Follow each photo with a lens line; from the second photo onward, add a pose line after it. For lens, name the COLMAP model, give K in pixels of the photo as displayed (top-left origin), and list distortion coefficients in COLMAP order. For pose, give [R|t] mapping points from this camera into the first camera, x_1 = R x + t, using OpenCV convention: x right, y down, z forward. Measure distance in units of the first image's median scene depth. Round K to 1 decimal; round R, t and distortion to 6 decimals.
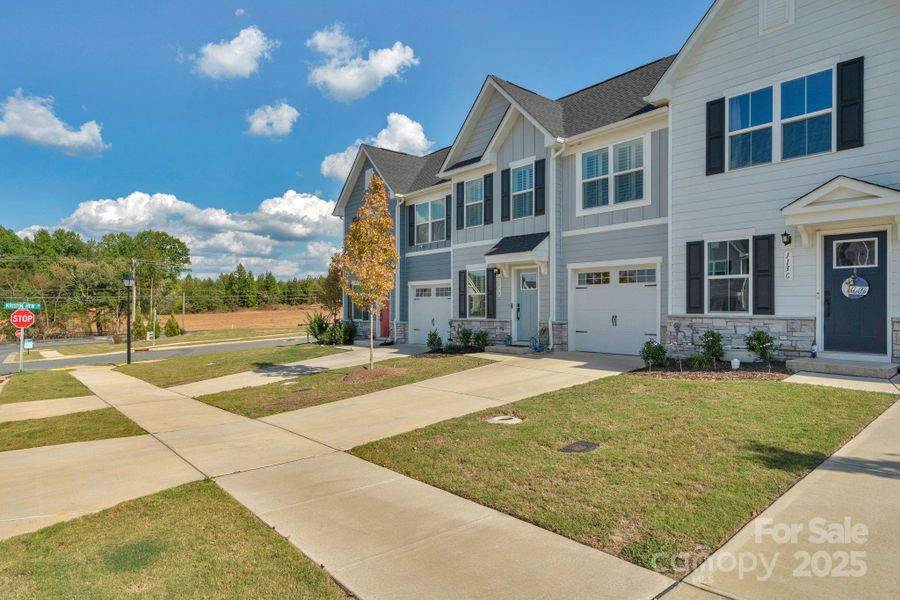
lens RADIAL K [[526.3, 0, 480.5], [0, 526.3, 310.0], [0, 0, 1]] dist [0.002457, -0.002149]
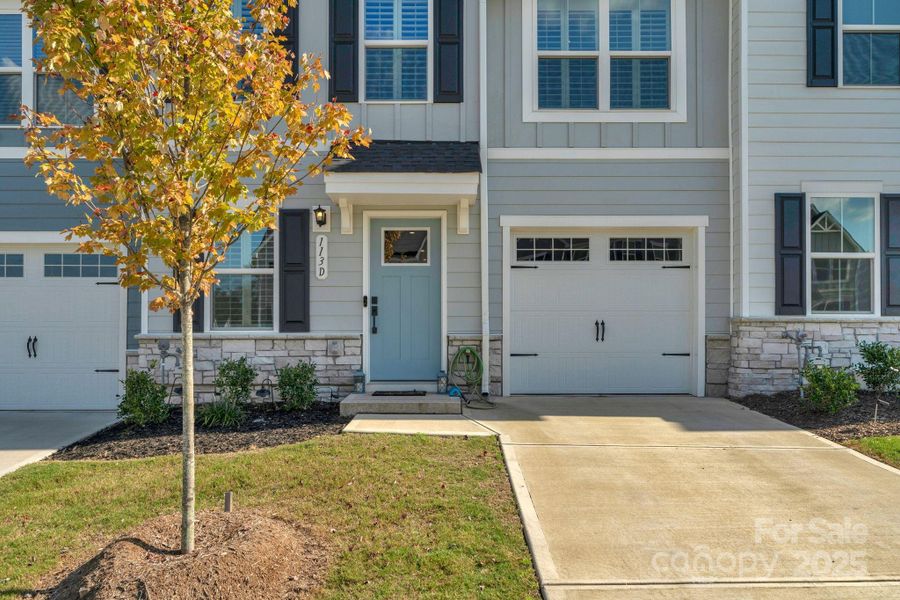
lens RADIAL K [[855.4, 0, 454.9], [0, 855.4, 322.1], [0, 0, 1]] dist [0.032264, 0.000000]
pose [[0.651358, 0.000888, 0.758770, -0.430754], [0.005703, 0.999965, -0.006066, 0.013648], [-0.758749, 0.008278, 0.651331, 0.486474]]
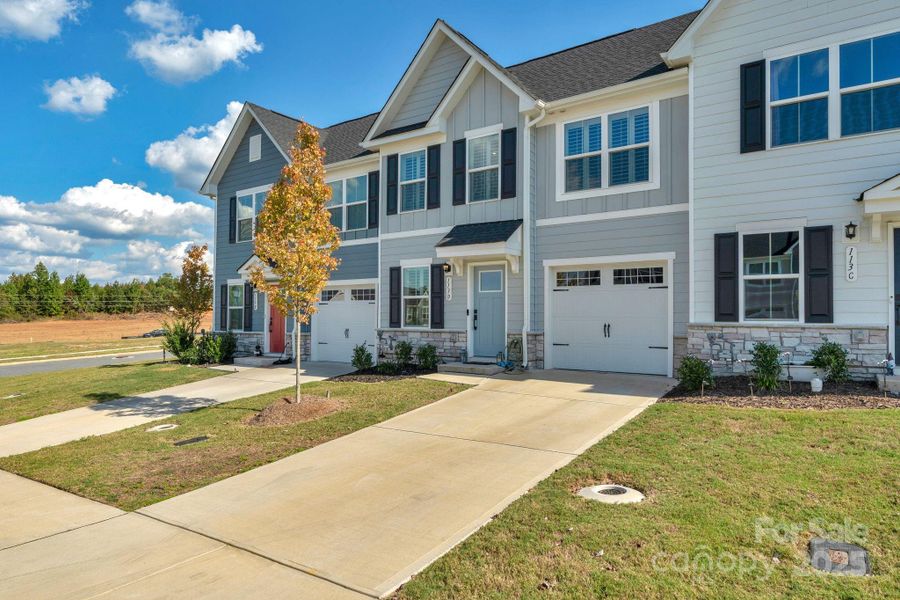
lens RADIAL K [[526.3, 0, 467.8], [0, 526.3, 321.7], [0, 0, 1]] dist [0.002457, -0.002149]
pose [[0.966186, -0.001817, 0.257840, -0.145532], [0.000661, 0.999989, 0.004572, 0.002437], [-0.257845, -0.004247, 0.966177, 0.234350]]
